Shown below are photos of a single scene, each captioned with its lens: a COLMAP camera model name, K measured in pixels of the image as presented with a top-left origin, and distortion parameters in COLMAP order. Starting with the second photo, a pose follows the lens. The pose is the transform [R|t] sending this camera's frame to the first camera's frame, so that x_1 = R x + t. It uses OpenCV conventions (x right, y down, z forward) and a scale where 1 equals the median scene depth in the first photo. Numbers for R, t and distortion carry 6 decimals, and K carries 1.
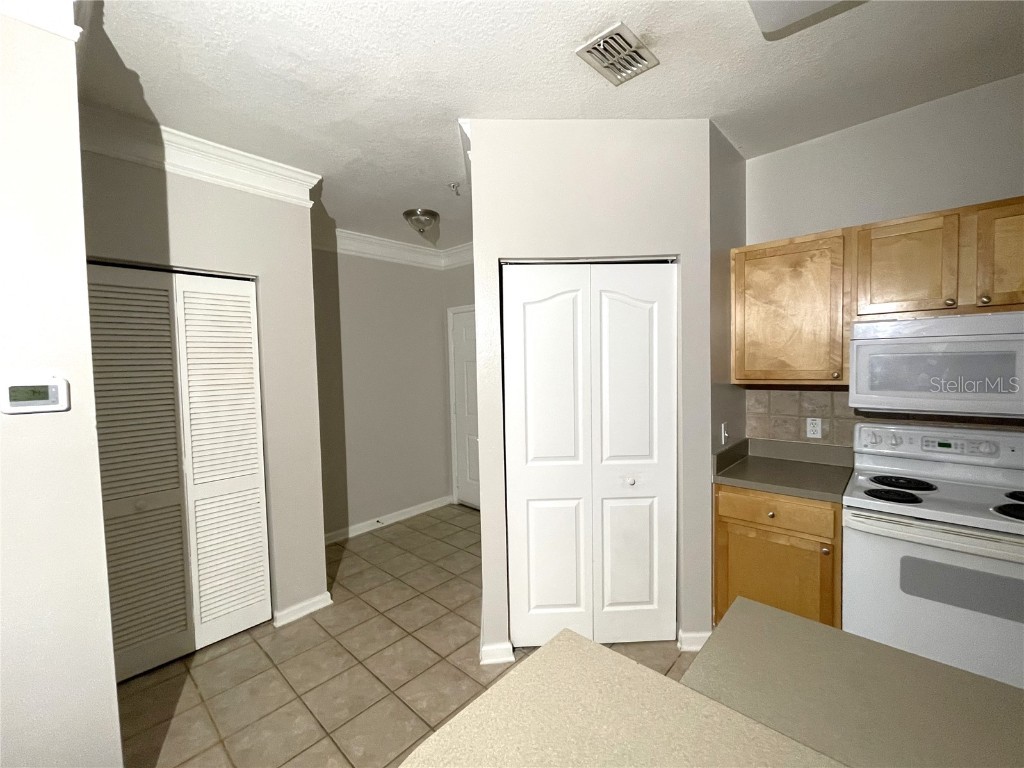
lens RADIAL K [[425.5, 0, 502.1], [0, 425.5, 381.1], [0, 0, 1]] dist [0.002583, -0.000001]
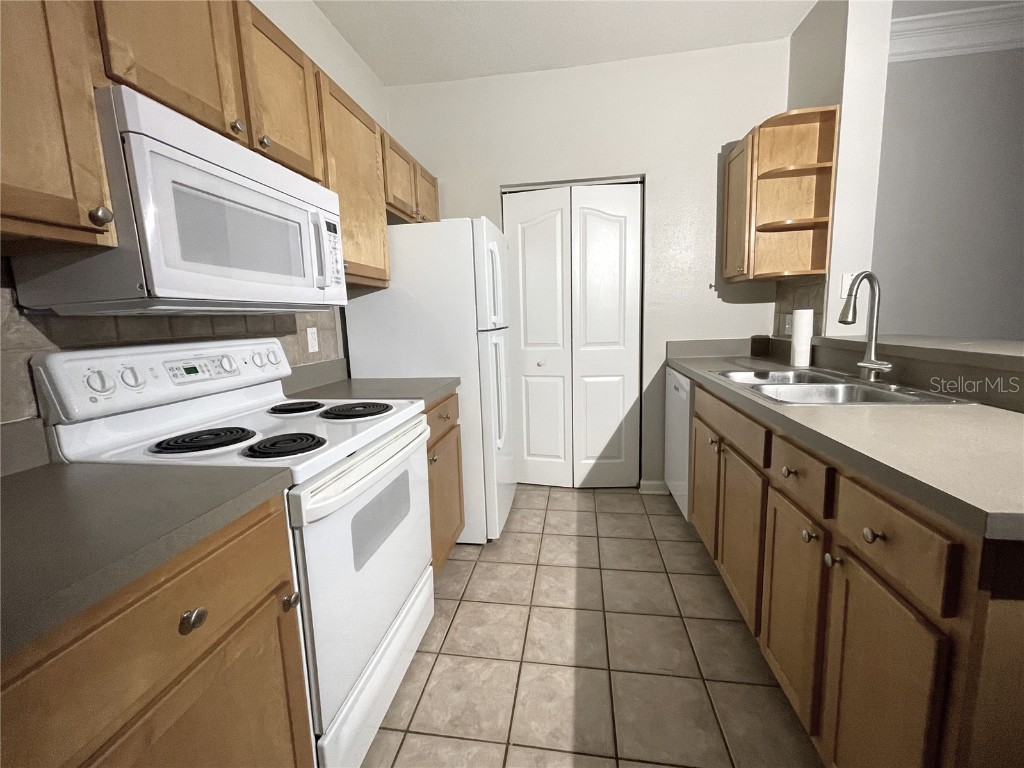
lens RADIAL K [[425.5, 0, 511.0], [0, 425.5, 387.7], [0, 0, 1]] dist [0.002583, -0.000001]
pose [[-0.590512, -0.083616, 0.802685, 0.222424], [0.082538, 0.983145, 0.163136, 0.098431], [-0.802797, 0.162586, -0.573658, 0.875445]]
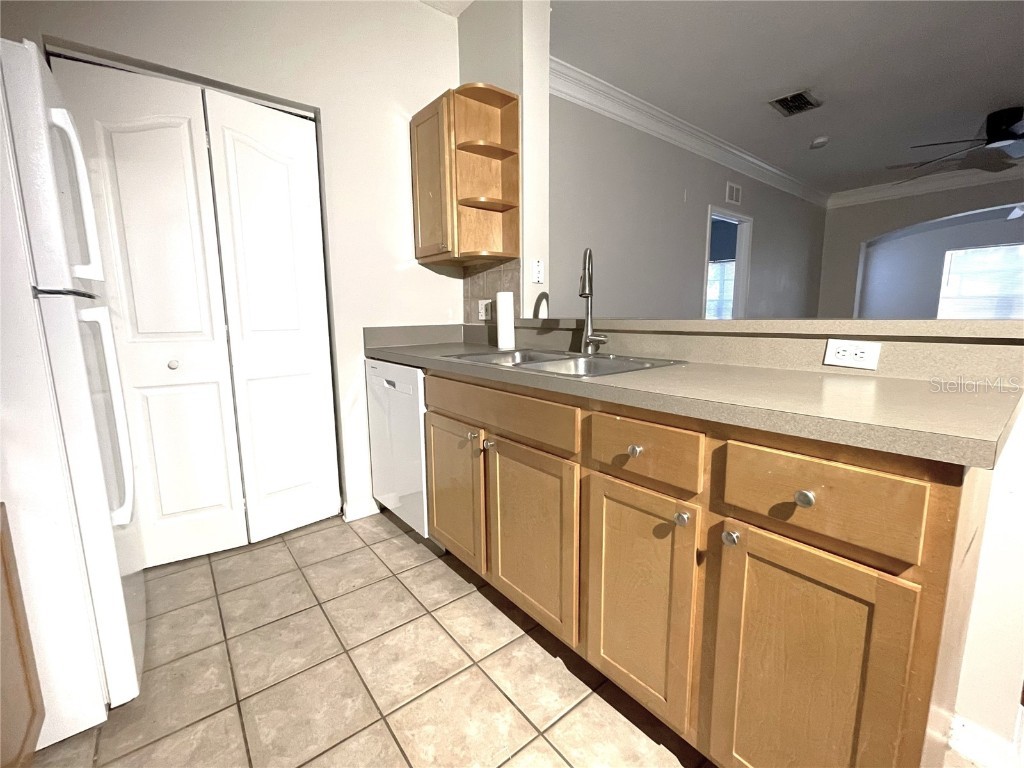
lens RADIAL K [[444.3, 0, 519.9], [0, 444.3, 379.6], [0, 0, 1]] dist [-0.001812, 0.000582]
pose [[-0.992388, 0.018877, 0.121693, 0.461052], [0.041767, 0.981205, 0.188395, 0.143361], [-0.115849, 0.192044, -0.974525, 0.789114]]
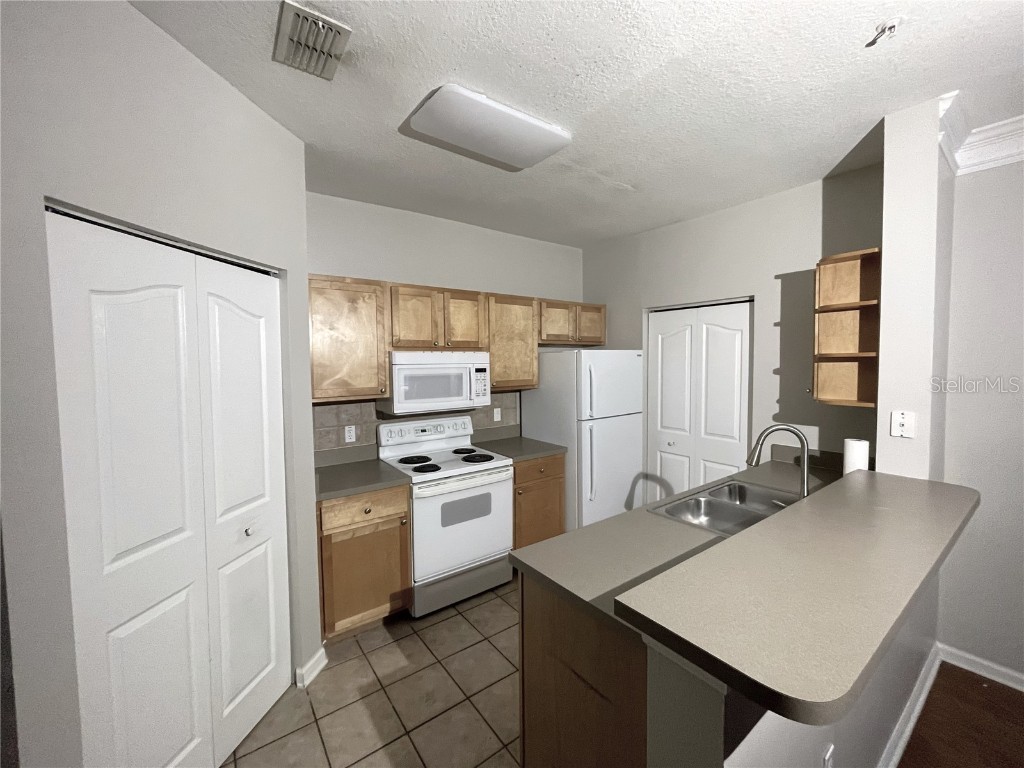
lens RADIAL K [[425.5, 0, 513.1], [0, 425.5, 381.2], [0, 0, 1]] dist [0.002583, -0.000001]
pose [[0.158698, -0.031346, 0.986829, -0.423896], [0.046408, 0.998628, 0.024258, -0.052731], [-0.986236, 0.041947, 0.159935, 0.360964]]
